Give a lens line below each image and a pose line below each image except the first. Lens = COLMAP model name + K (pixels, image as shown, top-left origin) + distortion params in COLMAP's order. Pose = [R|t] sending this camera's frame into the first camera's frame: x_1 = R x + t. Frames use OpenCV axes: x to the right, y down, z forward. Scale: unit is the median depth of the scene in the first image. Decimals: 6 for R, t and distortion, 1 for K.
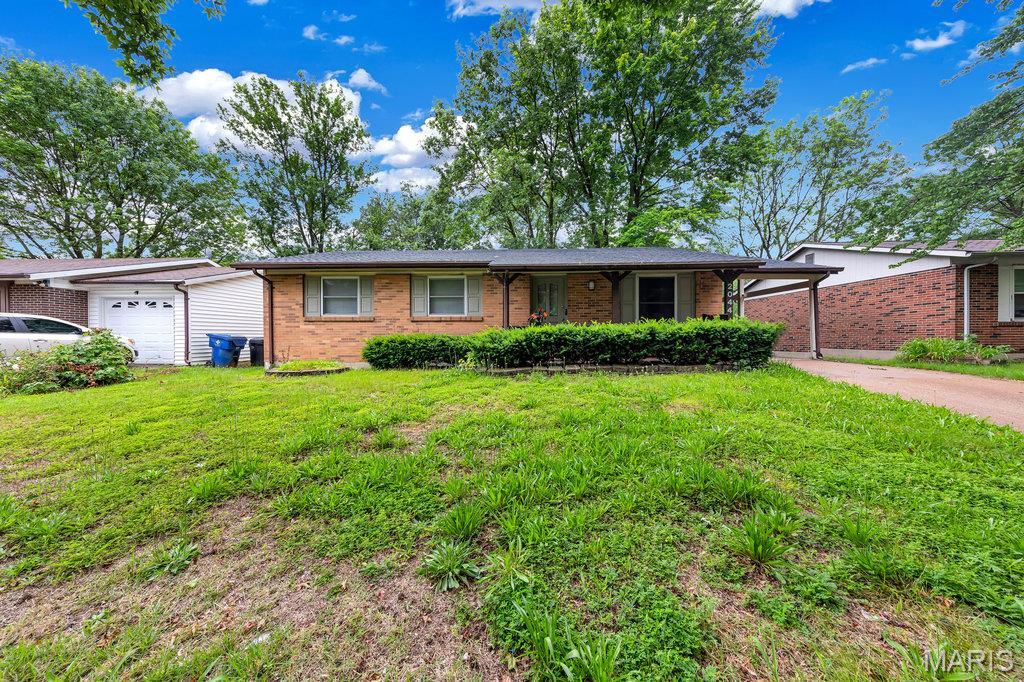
lens RADIAL K [[339.9, 0, 512.0], [0, 339.9, 341.0], [0, 0, 1]] dist [0.001710, 0.000065]
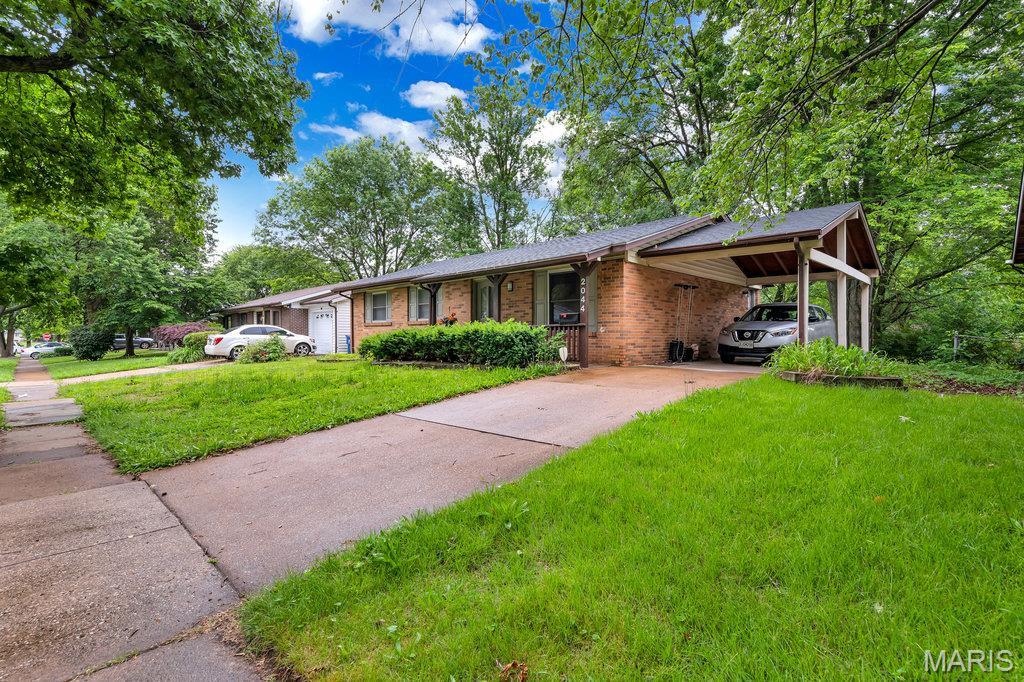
lens RADIAL K [[476.8, 0, 512.0], [0, 476.8, 341.0], [0, 0, 1]] dist [-0.001779, -0.000141]
pose [[0.743294, 0.007077, -0.668928, 1.167858], [-0.004167, 0.999974, 0.005949, -0.008476], [0.668952, -0.001635, 0.743304, -0.062870]]
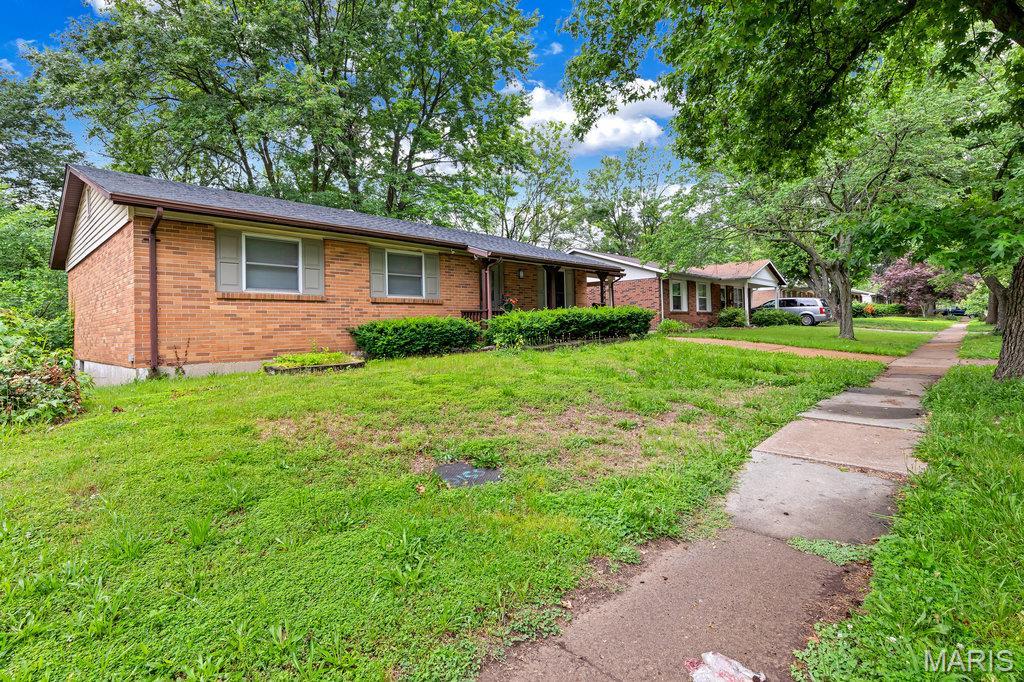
lens RADIAL K [[476.8, 0, 512.0], [0, 476.8, 341.0], [0, 0, 1]] dist [-0.001779, -0.000141]
pose [[0.649647, -0.038395, 0.759266, -0.936375], [0.020796, 0.999248, 0.032737, 0.003094], [-0.759951, -0.005477, 0.649957, 0.001784]]
